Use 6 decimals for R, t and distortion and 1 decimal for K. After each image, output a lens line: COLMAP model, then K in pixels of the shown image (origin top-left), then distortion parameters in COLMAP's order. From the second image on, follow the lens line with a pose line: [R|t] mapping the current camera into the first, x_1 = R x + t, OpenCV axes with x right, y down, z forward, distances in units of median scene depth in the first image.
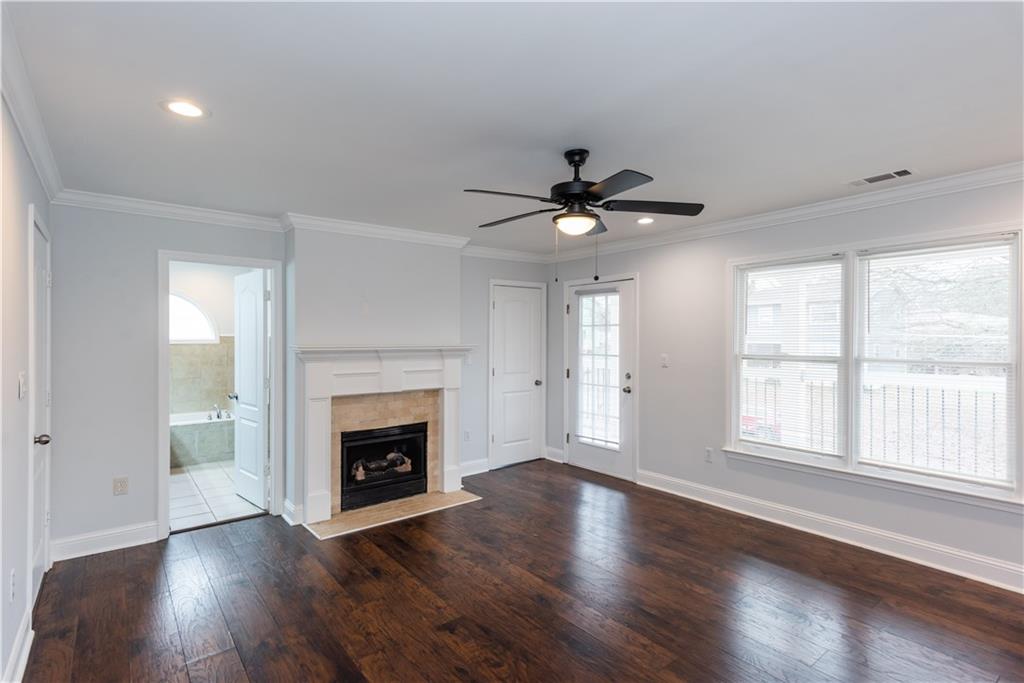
lens RADIAL K [[497.9, 0, 517.2], [0, 497.9, 336.2], [0, 0, 1]] dist [0.022410, 0.001072]
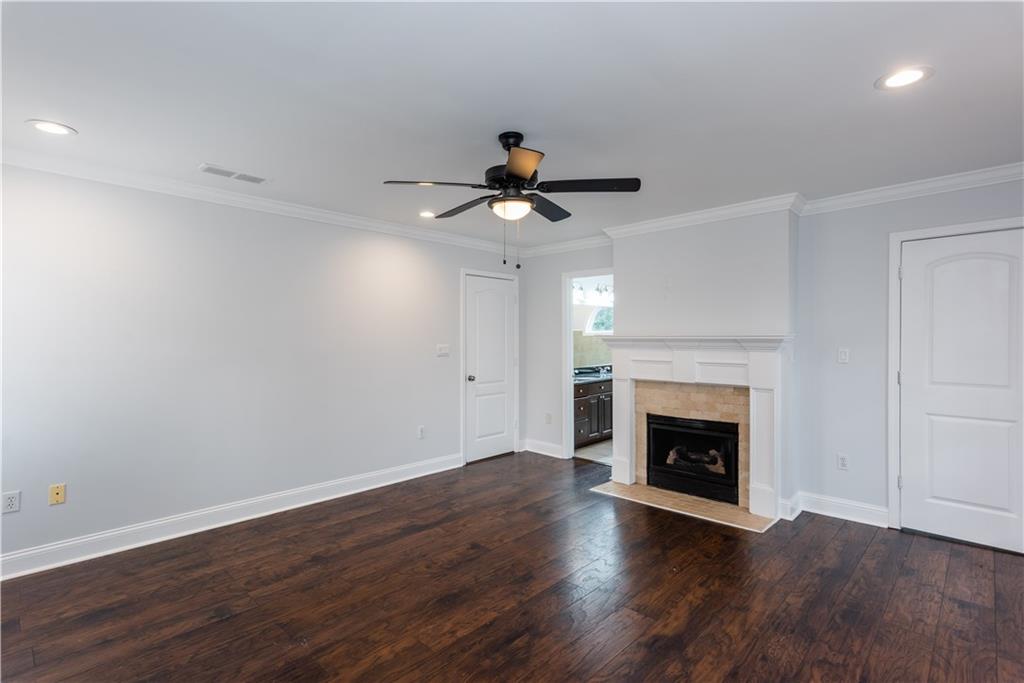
lens RADIAL K [[497.9, 0, 510.5], [0, 497.9, 340.7], [0, 0, 1]] dist [0.022410, 0.001072]
pose [[0.131778, 0.007638, -0.991250, 0.669738], [0.006751, 0.999940, 0.008602, 0.019486], [0.991256, -0.007826, 0.131719, 0.533774]]
